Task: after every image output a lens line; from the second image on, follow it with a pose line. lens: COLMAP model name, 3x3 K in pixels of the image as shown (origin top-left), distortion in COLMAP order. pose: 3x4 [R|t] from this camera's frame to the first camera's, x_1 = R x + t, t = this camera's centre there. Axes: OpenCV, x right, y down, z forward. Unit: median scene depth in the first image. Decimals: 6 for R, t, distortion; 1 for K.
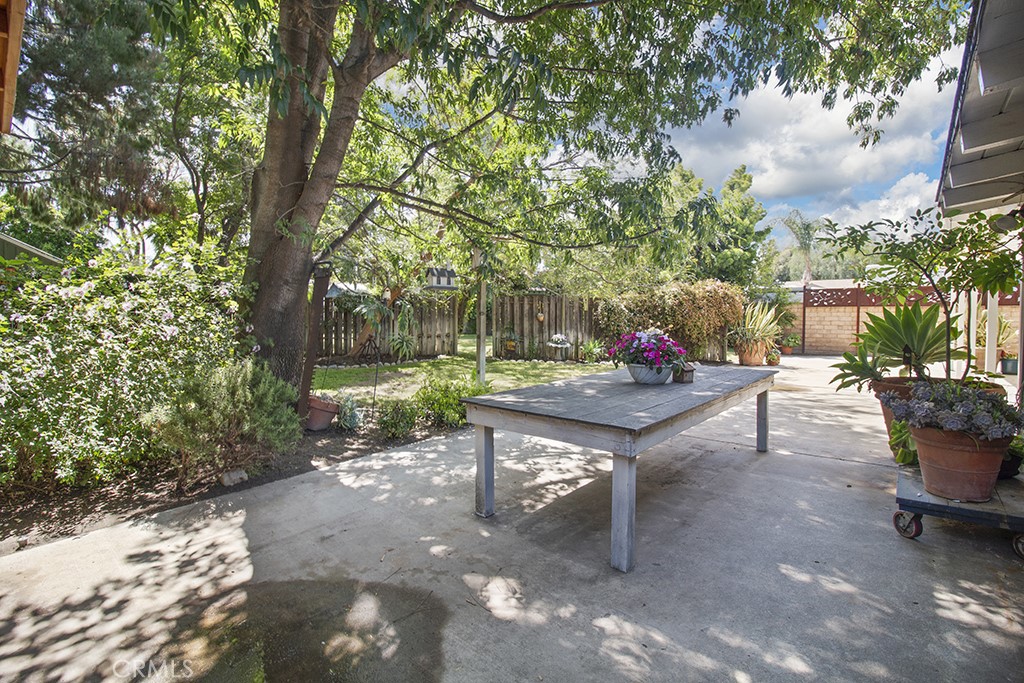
lens RADIAL K [[476.3, 0, 507.1], [0, 476.3, 336.8], [0, 0, 1]] dist [-0.014080, -0.002844]
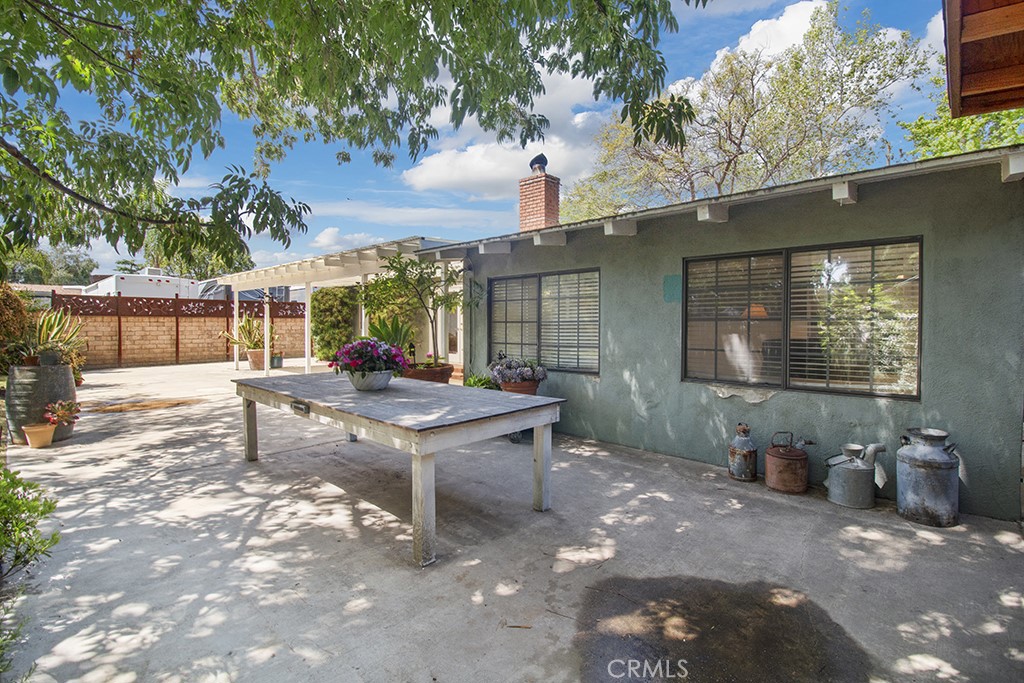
lens RADIAL K [[476.3, 0, 509.9], [0, 476.3, 334.5], [0, 0, 1]] dist [-0.014080, -0.002844]
pose [[0.013826, -0.016502, 0.999768, -0.800778], [0.043650, 0.998921, 0.015885, -0.028352], [-0.998951, 0.043420, 0.014531, 0.756515]]
